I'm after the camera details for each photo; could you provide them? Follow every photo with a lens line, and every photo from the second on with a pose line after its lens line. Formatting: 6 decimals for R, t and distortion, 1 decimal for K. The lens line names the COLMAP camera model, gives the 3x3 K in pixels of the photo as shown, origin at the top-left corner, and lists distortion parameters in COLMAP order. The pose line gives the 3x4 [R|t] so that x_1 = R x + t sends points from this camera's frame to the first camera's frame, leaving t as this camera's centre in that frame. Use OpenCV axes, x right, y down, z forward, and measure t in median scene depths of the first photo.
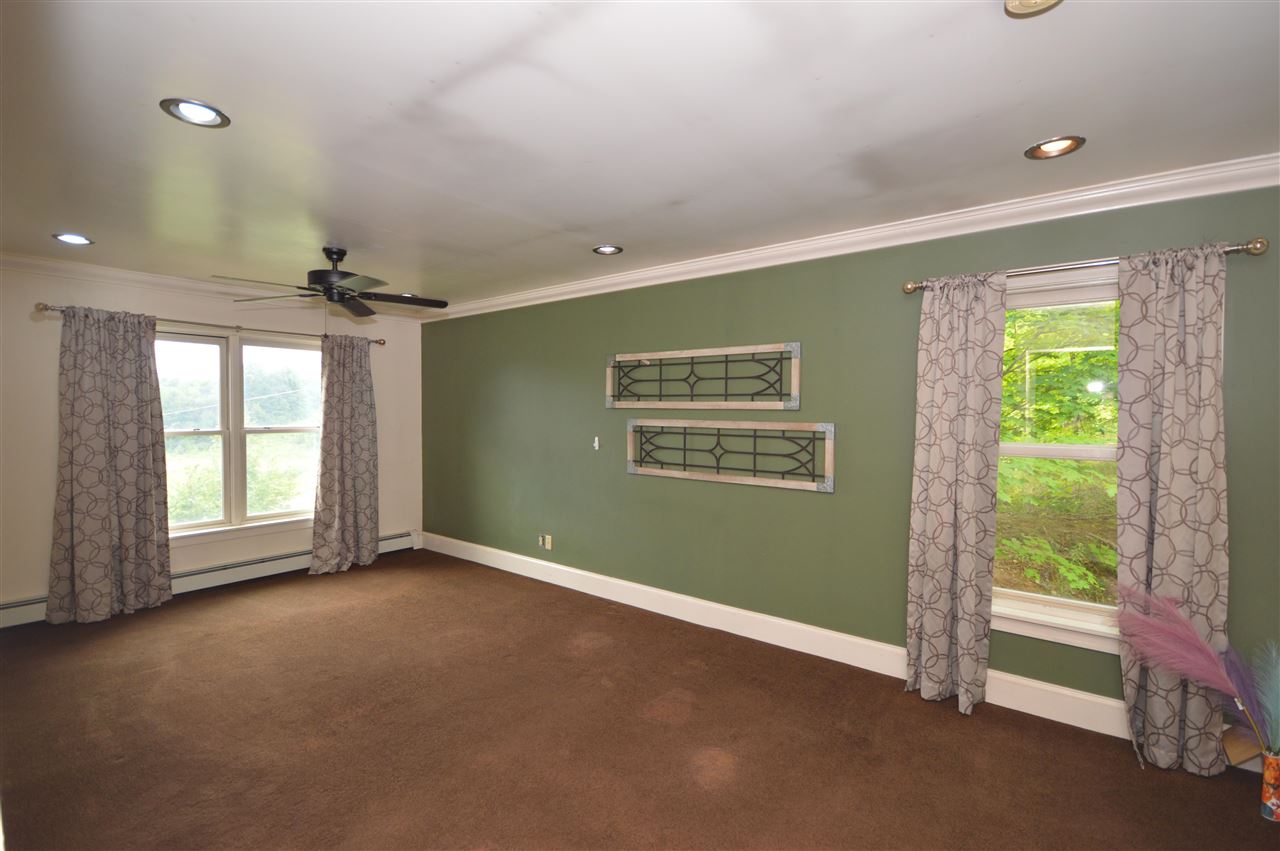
lens RADIAL K [[569.5, 0, 639.3], [0, 569.5, 424.5], [0, 0, 1]] dist [0.004502, -0.008187]
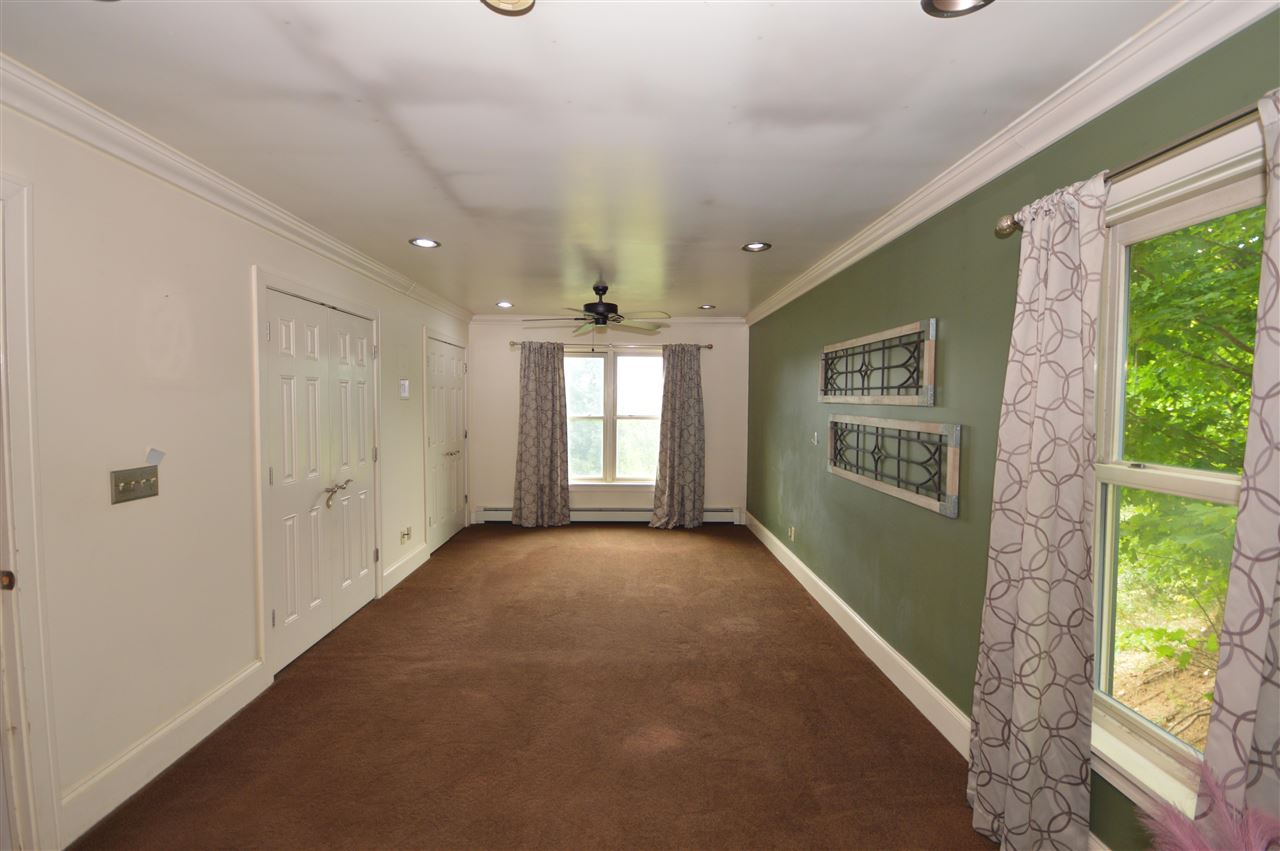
lens RADIAL K [[569.5, 0, 641.9], [0, 569.5, 424.7], [0, 0, 1]] dist [0.004502, -0.008187]
pose [[0.632555, 0.035282, -0.773711, 0.531668], [-0.026340, 0.999364, 0.024038, -0.007112], [0.774067, 0.005174, 0.633082, 0.176030]]
